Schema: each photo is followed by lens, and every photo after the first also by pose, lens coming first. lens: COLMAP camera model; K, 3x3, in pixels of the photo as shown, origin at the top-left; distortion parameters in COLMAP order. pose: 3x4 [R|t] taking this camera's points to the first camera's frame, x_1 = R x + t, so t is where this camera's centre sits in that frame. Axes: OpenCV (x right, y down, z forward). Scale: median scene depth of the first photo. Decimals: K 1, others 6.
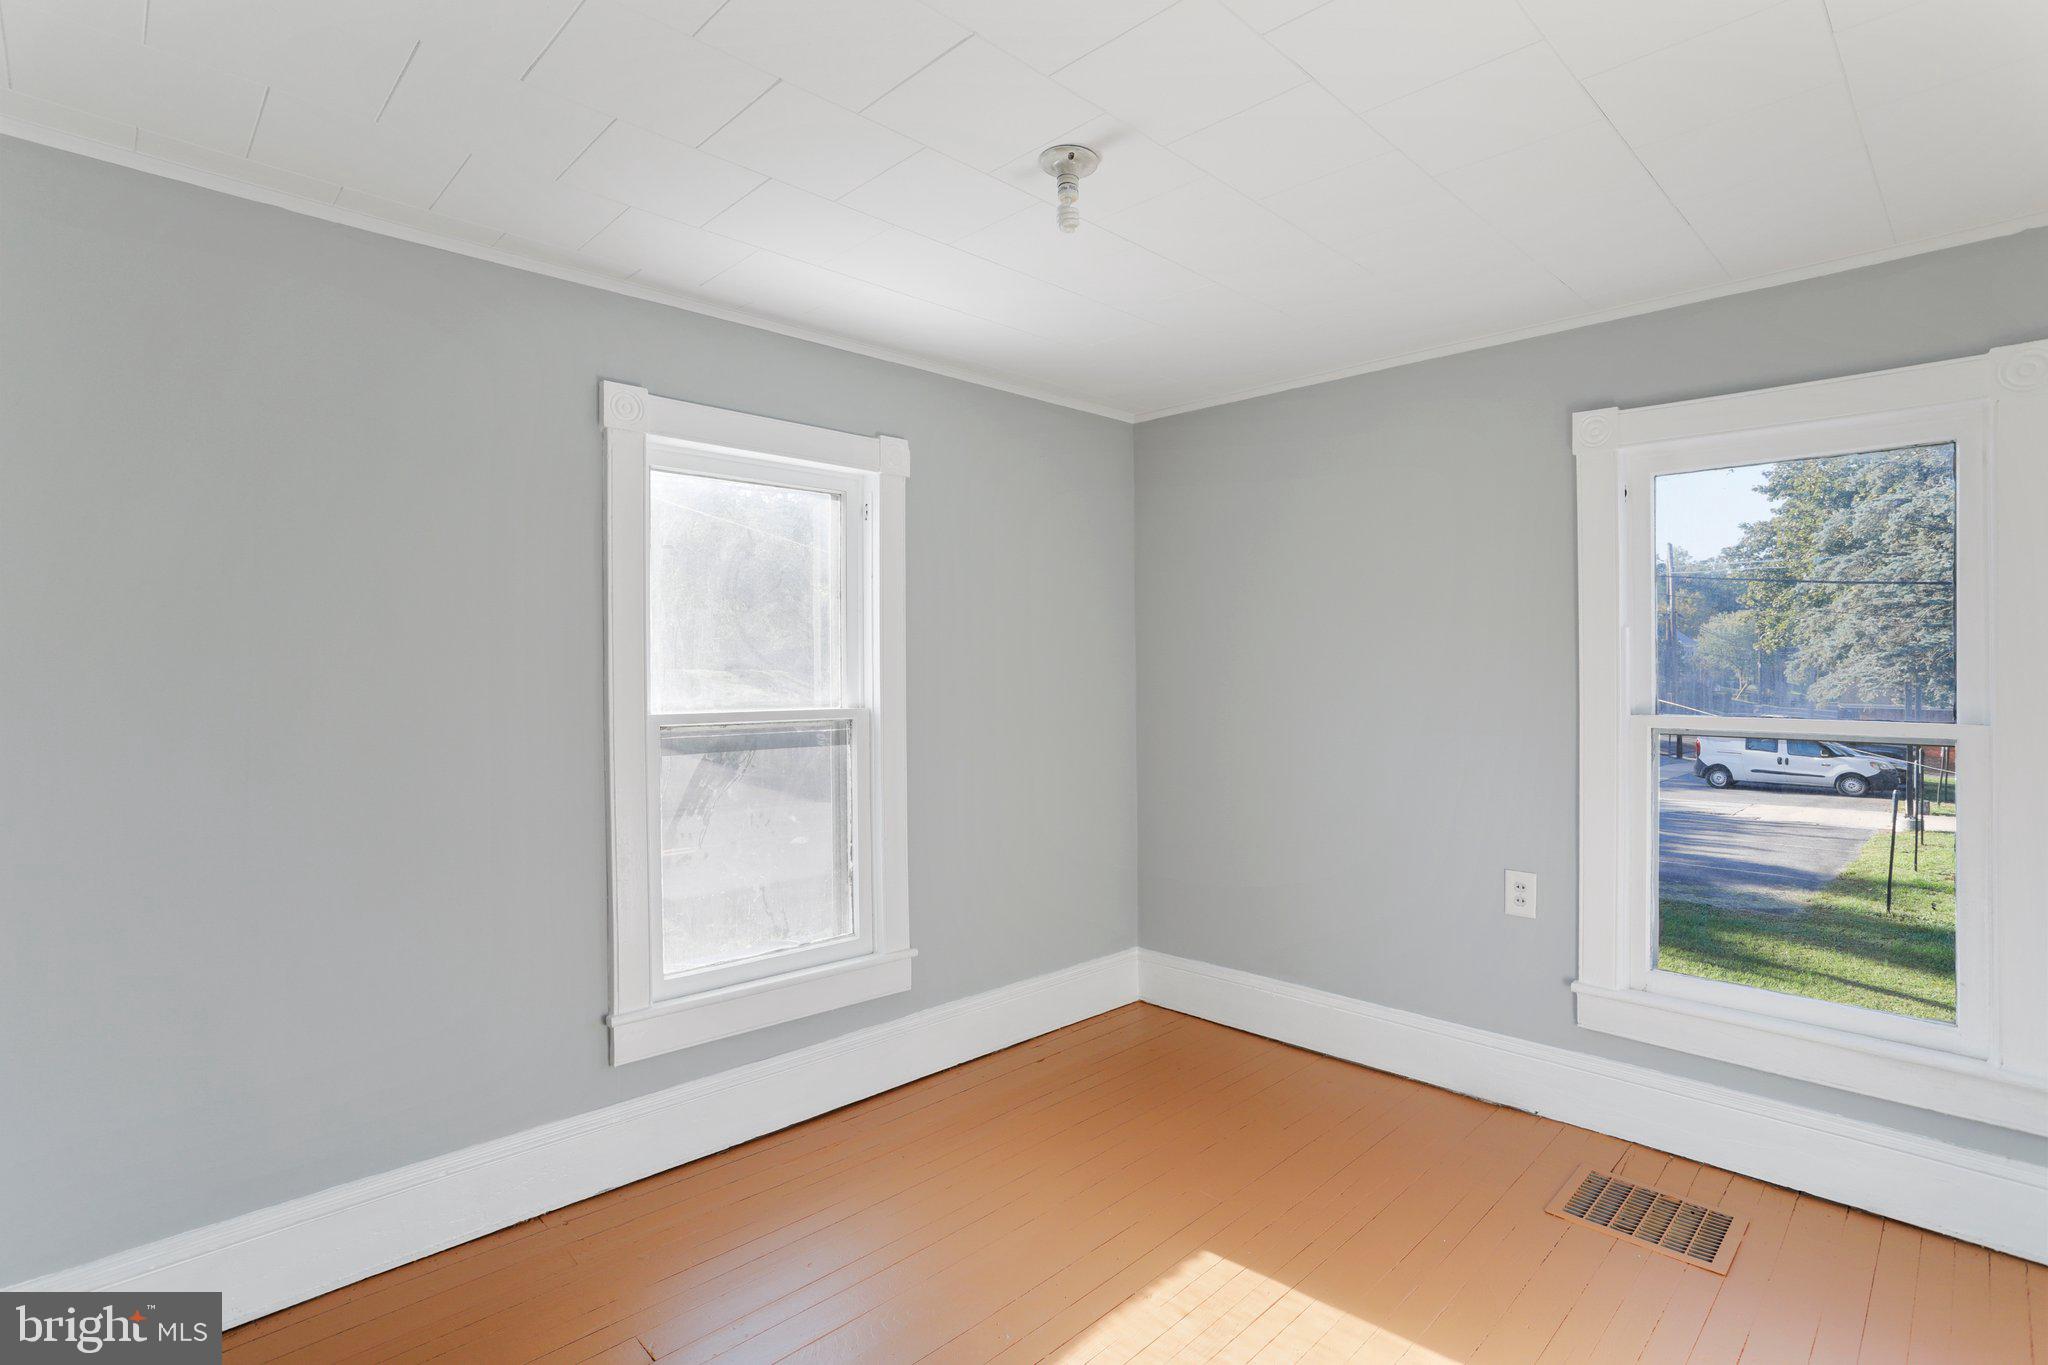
lens RADIAL K [[988.2, 0, 1026.7], [0, 988.2, 670.9], [0, 0, 1]] dist [-0.047651, 0.025197]
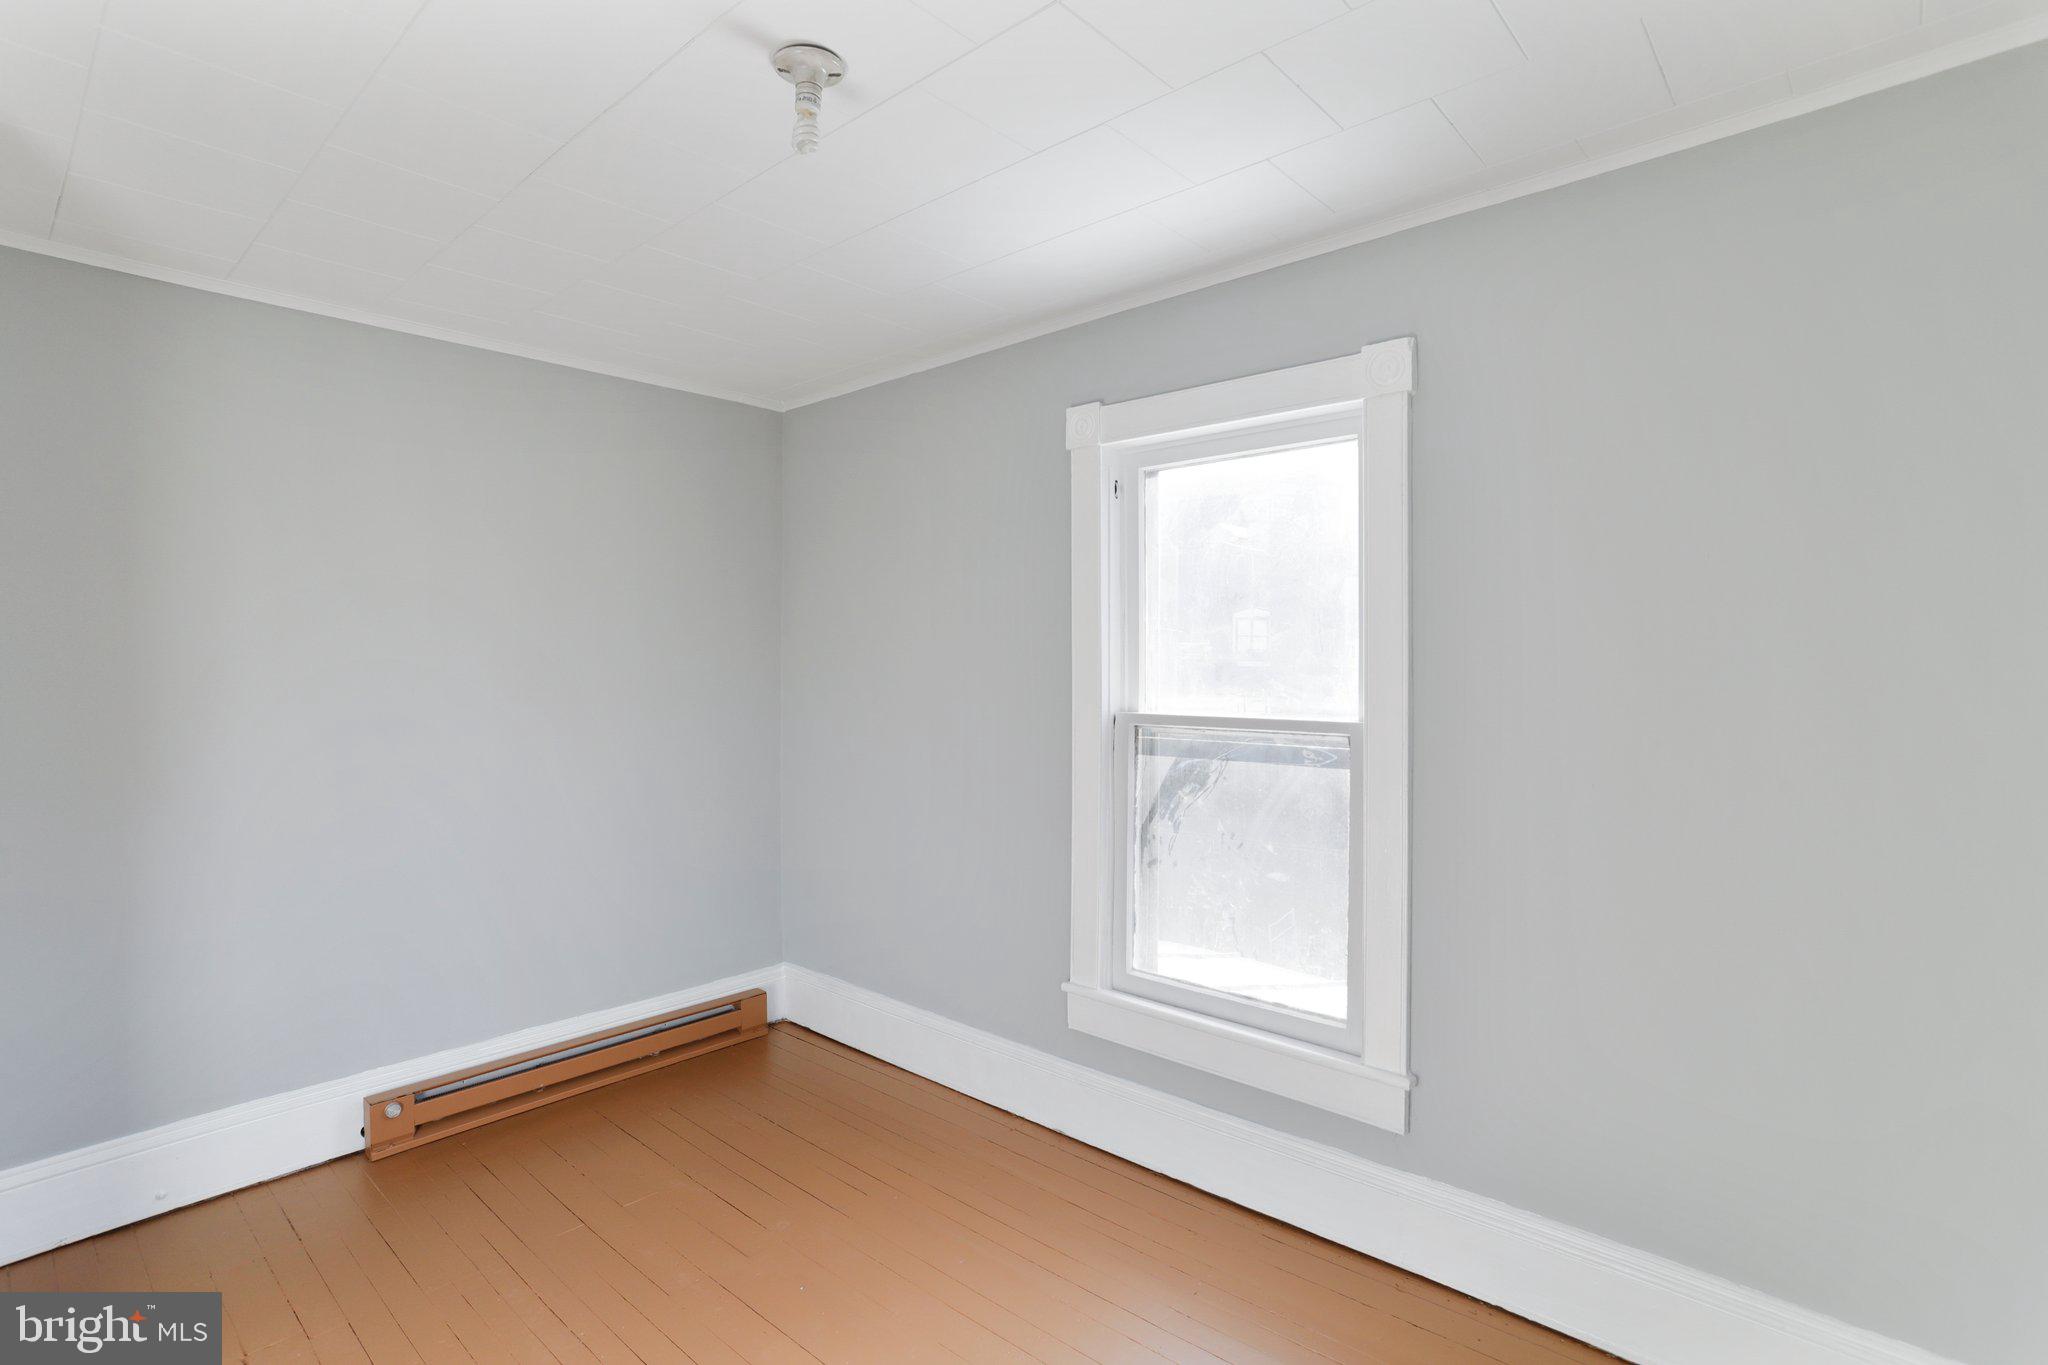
lens RADIAL K [[988.2, 0, 1026.7], [0, 988.2, 670.9], [0, 0, 1]] dist [-0.047651, 0.025197]
pose [[0.095623, 0.013112, -0.995331, 0.590466], [-0.002258, 0.999914, 0.012956, -0.011288], [0.995415, 0.001009, 0.095644, 0.739165]]
